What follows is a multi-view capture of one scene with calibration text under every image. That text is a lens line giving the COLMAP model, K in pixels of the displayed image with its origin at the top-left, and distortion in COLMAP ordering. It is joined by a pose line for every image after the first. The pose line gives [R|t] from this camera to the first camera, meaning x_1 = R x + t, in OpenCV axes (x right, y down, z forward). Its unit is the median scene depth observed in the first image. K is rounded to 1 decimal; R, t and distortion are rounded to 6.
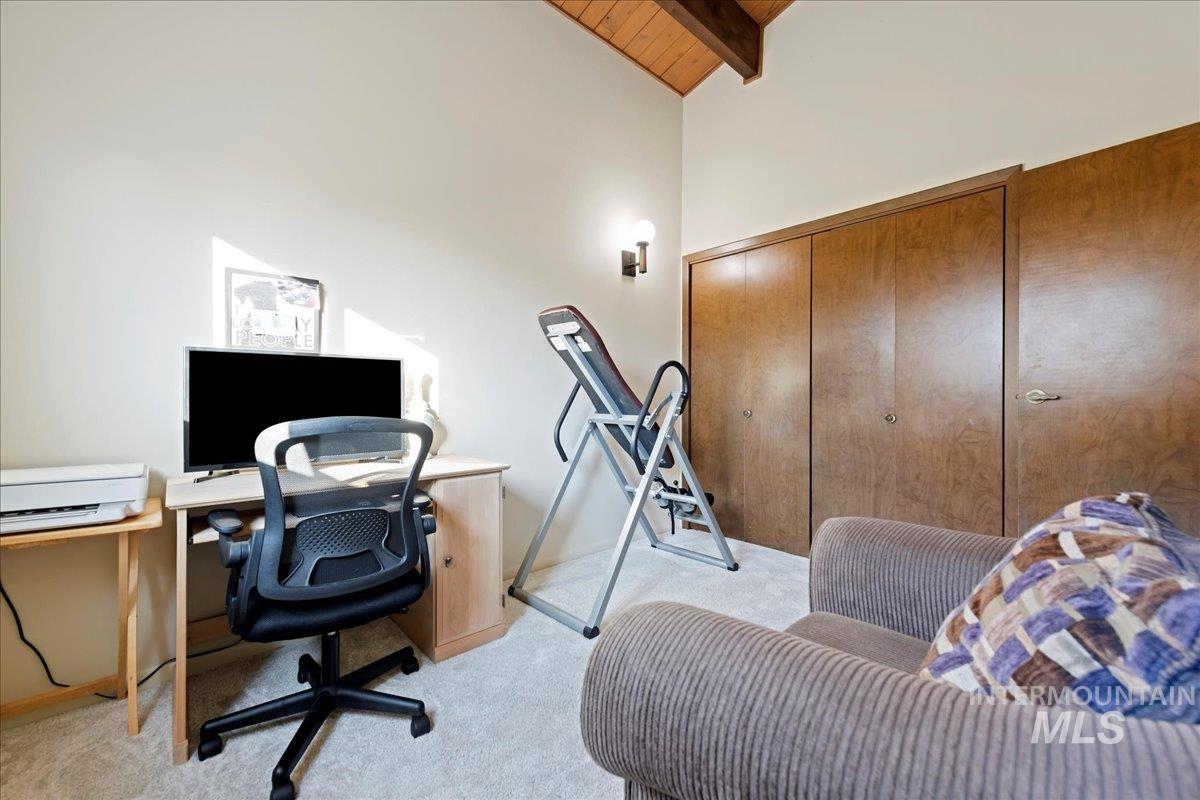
lens RADIAL K [[530.4, 0, 600.0], [0, 530.4, 400.0], [0, 0, 1]] dist [0.001732, -0.000026]
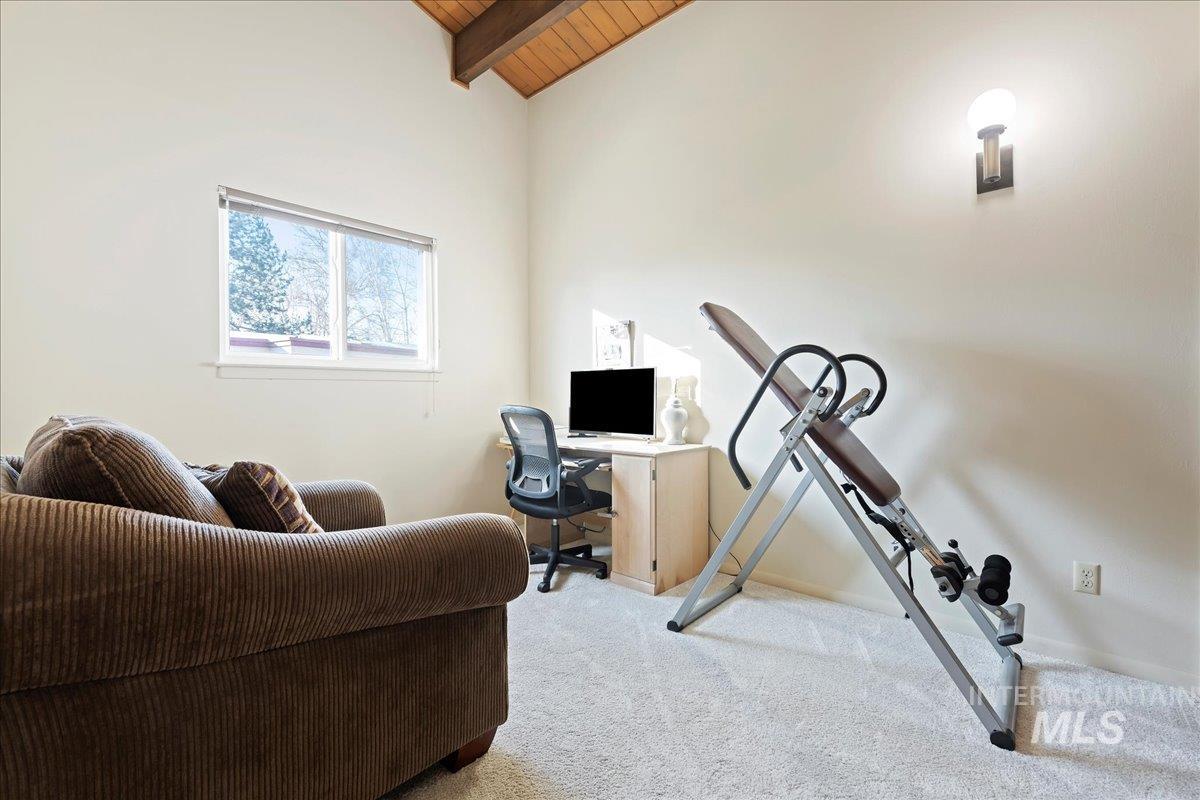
lens RADIAL K [[530.4, 0, 600.0], [0, 530.4, 400.0], [0, 0, 1]] dist [0.001732, -0.000026]
pose [[0.040164, 0.014898, -0.999082, 1.005205], [-0.000093, 0.999889, 0.014906, -0.013511], [0.999193, -0.000506, 0.040161, 0.830312]]
